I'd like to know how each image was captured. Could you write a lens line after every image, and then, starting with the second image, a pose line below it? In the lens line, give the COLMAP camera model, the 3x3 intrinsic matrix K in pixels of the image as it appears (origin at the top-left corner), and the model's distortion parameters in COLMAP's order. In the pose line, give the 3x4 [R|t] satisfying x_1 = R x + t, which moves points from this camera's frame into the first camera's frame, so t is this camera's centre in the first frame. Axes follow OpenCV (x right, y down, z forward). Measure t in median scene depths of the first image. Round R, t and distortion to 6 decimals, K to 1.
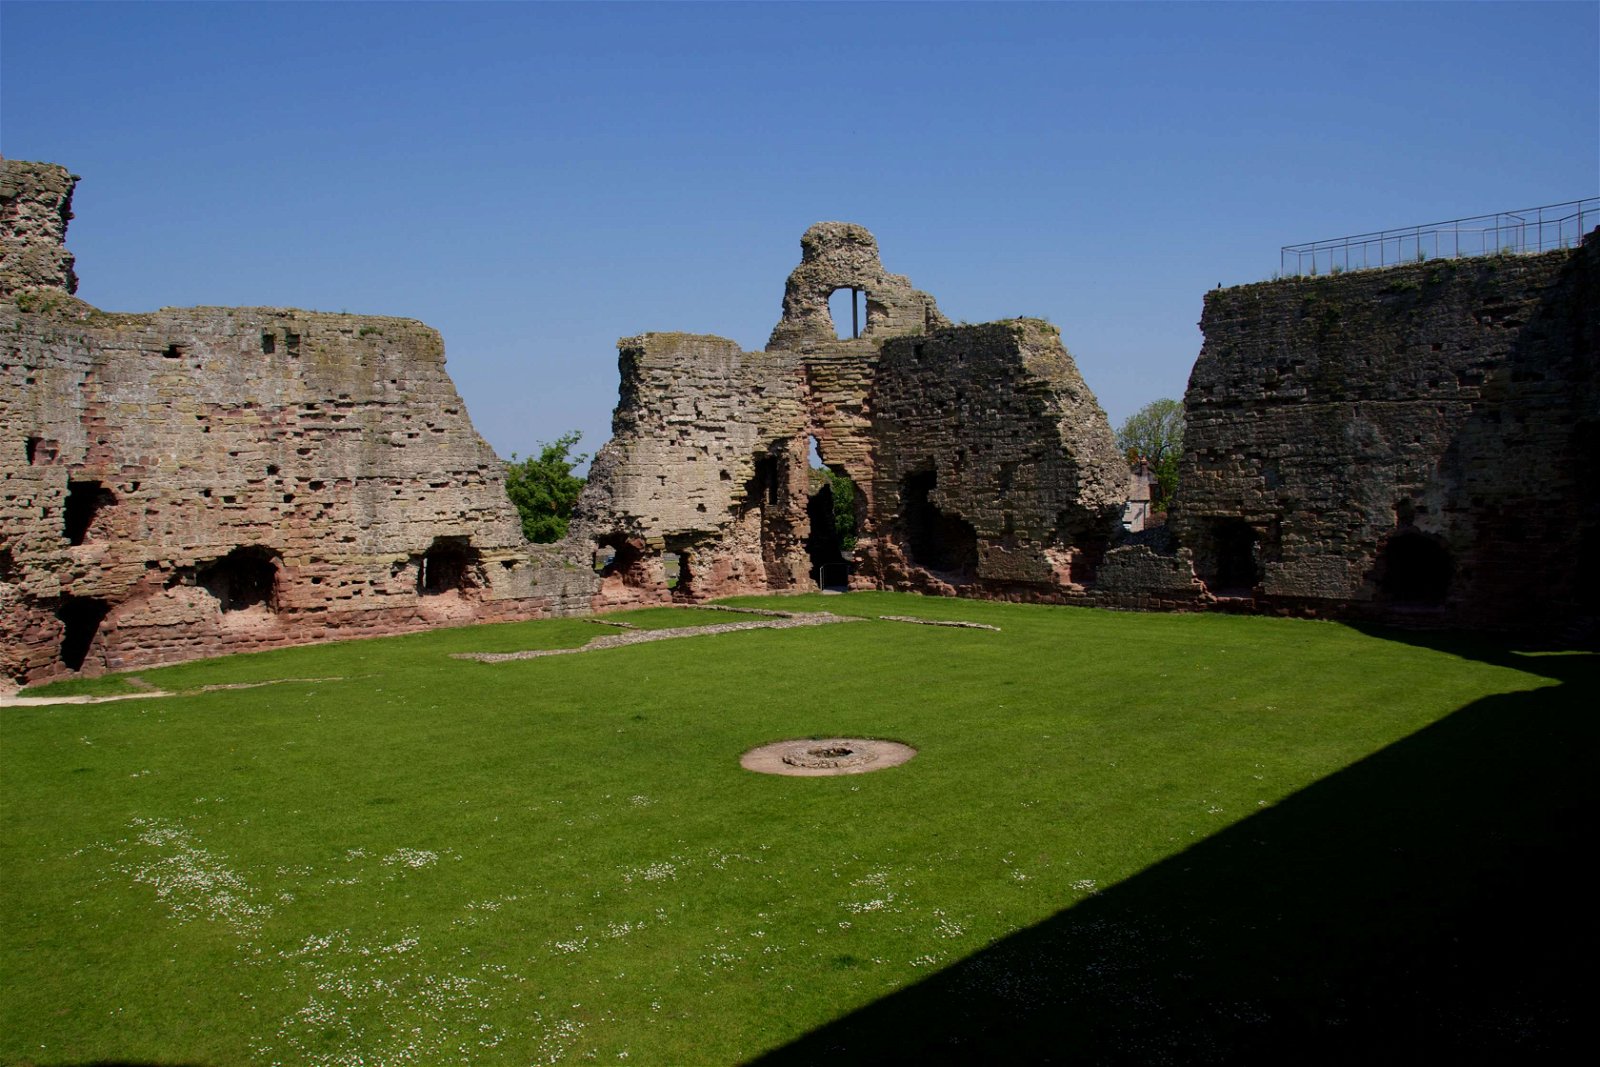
lens RADIAL K [[1935.0, 0, 800.0], [0, 1935.0, 533.5], [0, 0, 1]] dist [-0.060172, 0.398101]
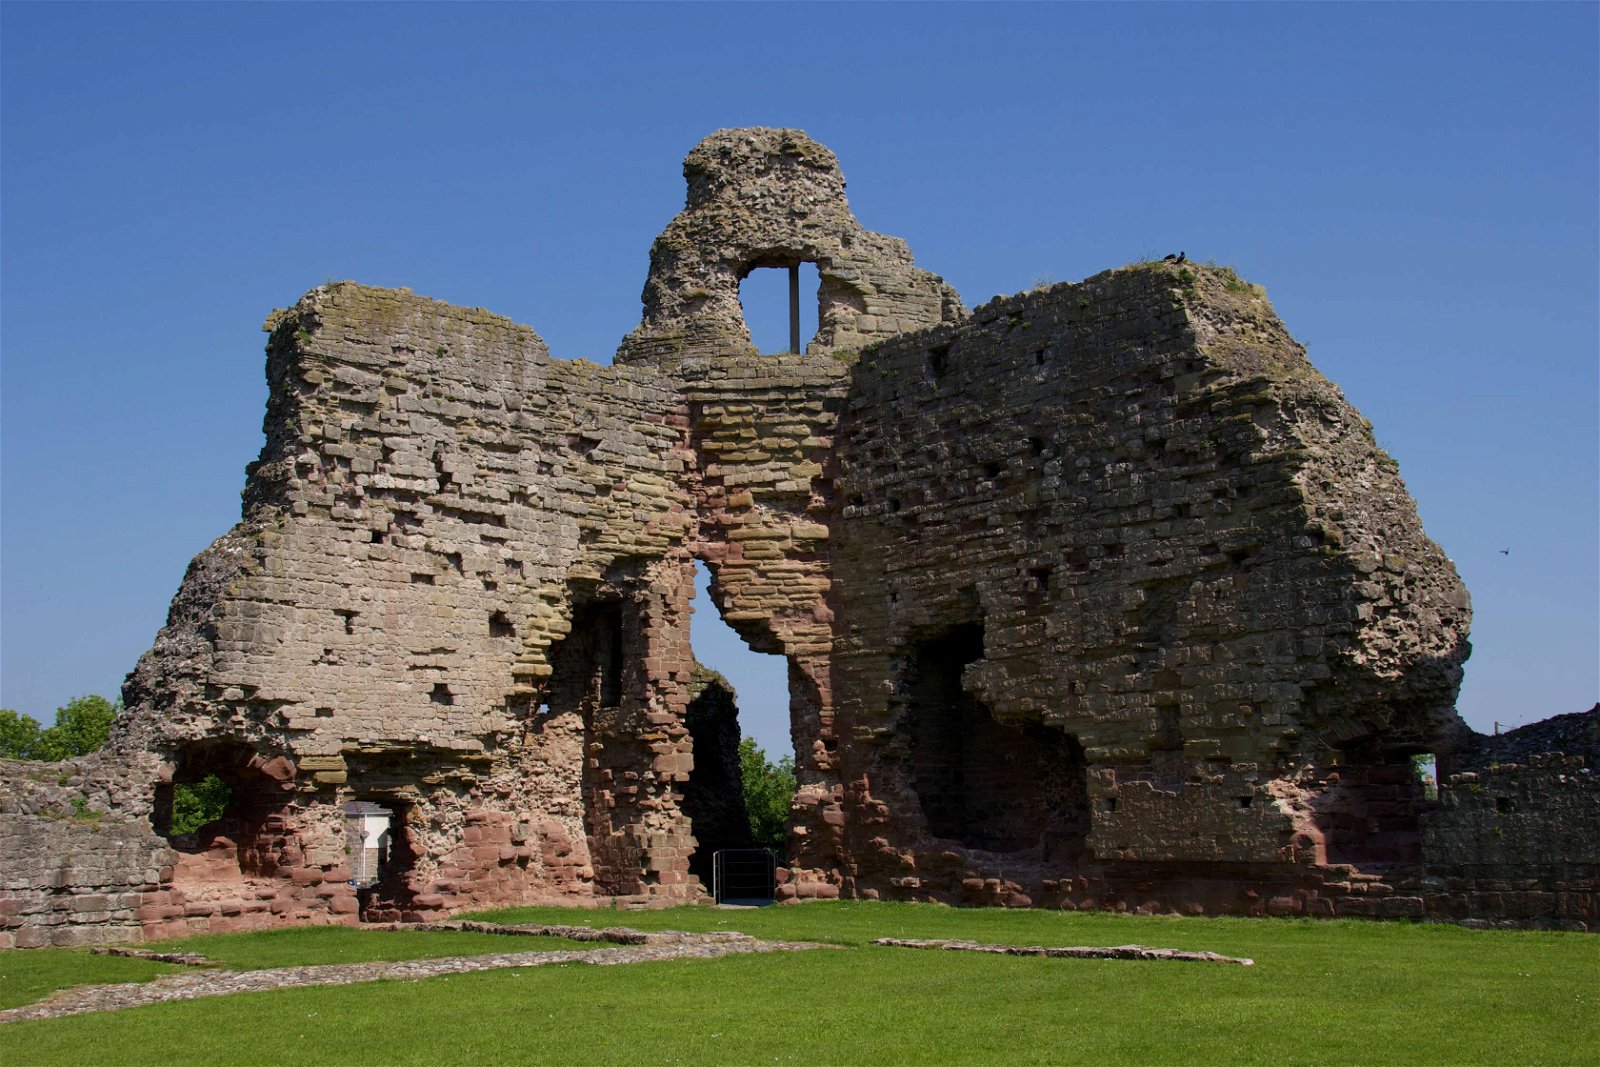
lens RADIAL K [[1935.0, 0, 800.0], [0, 1935.0, 533.5], [0, 0, 1]] dist [-0.060172, 0.398101]
pose [[0.997726, 0.019443, 0.064535, 0.000055], [-0.005645, 0.978229, -0.207451, 0.040261], [-0.067163, 0.206615, 0.976114, 0.566005]]
